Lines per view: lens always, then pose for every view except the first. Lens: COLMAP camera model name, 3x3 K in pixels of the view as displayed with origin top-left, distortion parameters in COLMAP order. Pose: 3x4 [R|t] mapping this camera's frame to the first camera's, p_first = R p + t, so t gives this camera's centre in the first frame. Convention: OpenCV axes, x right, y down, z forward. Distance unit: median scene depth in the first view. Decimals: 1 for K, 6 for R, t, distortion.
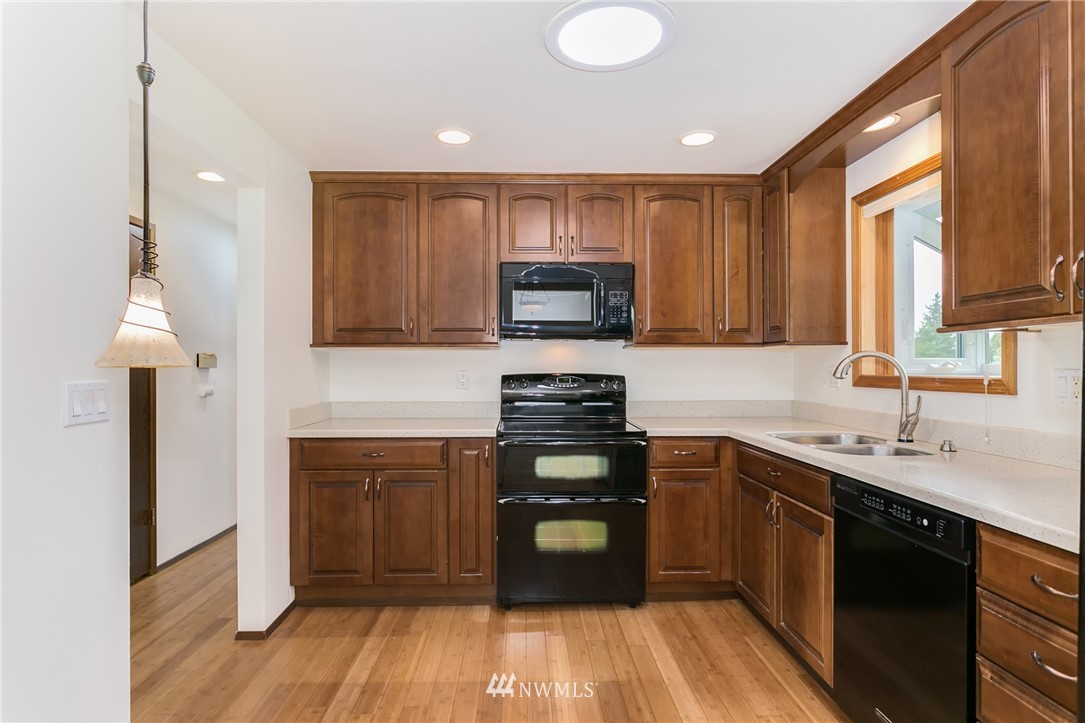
lens RADIAL K [[578.3, 0, 536.1], [0, 578.3, 360.6], [0, 0, 1]] dist [-0.004069, -0.000286]
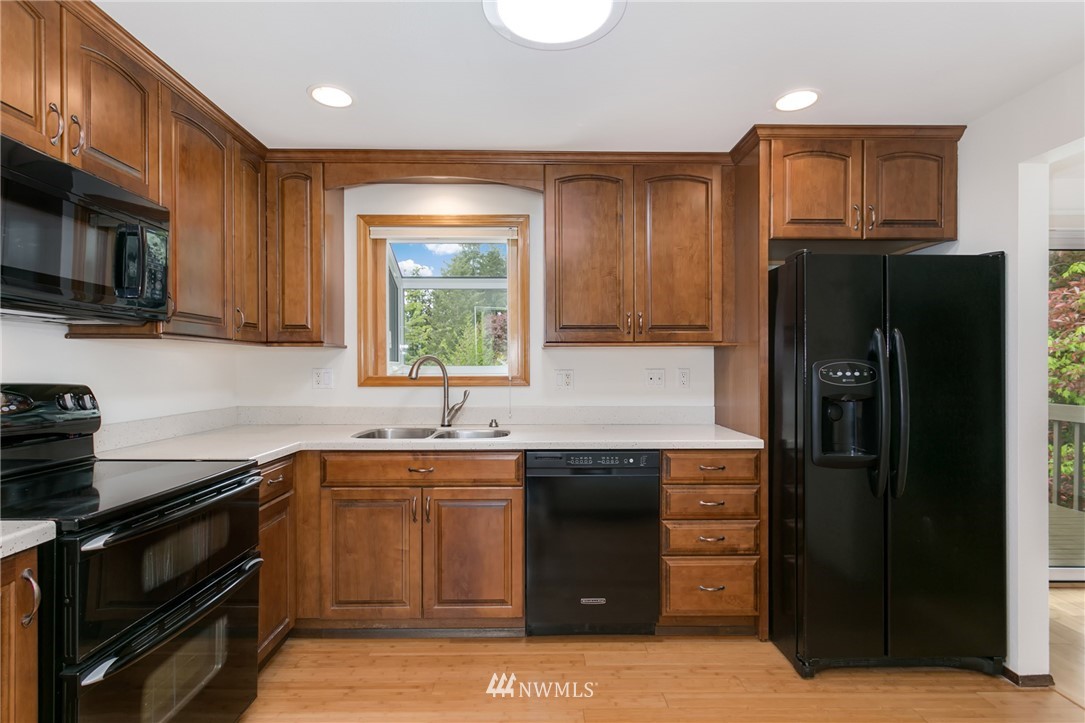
lens RADIAL K [[516.1, 0, 538.8], [0, 516.1, 368.9], [0, 0, 1]] dist [0.005182, 0.001097]
pose [[0.011811, -0.001417, 0.999929, -0.526411], [-0.008936, 0.999959, 0.001522, 0.007118], [-0.999890, -0.008953, 0.011797, 0.783581]]
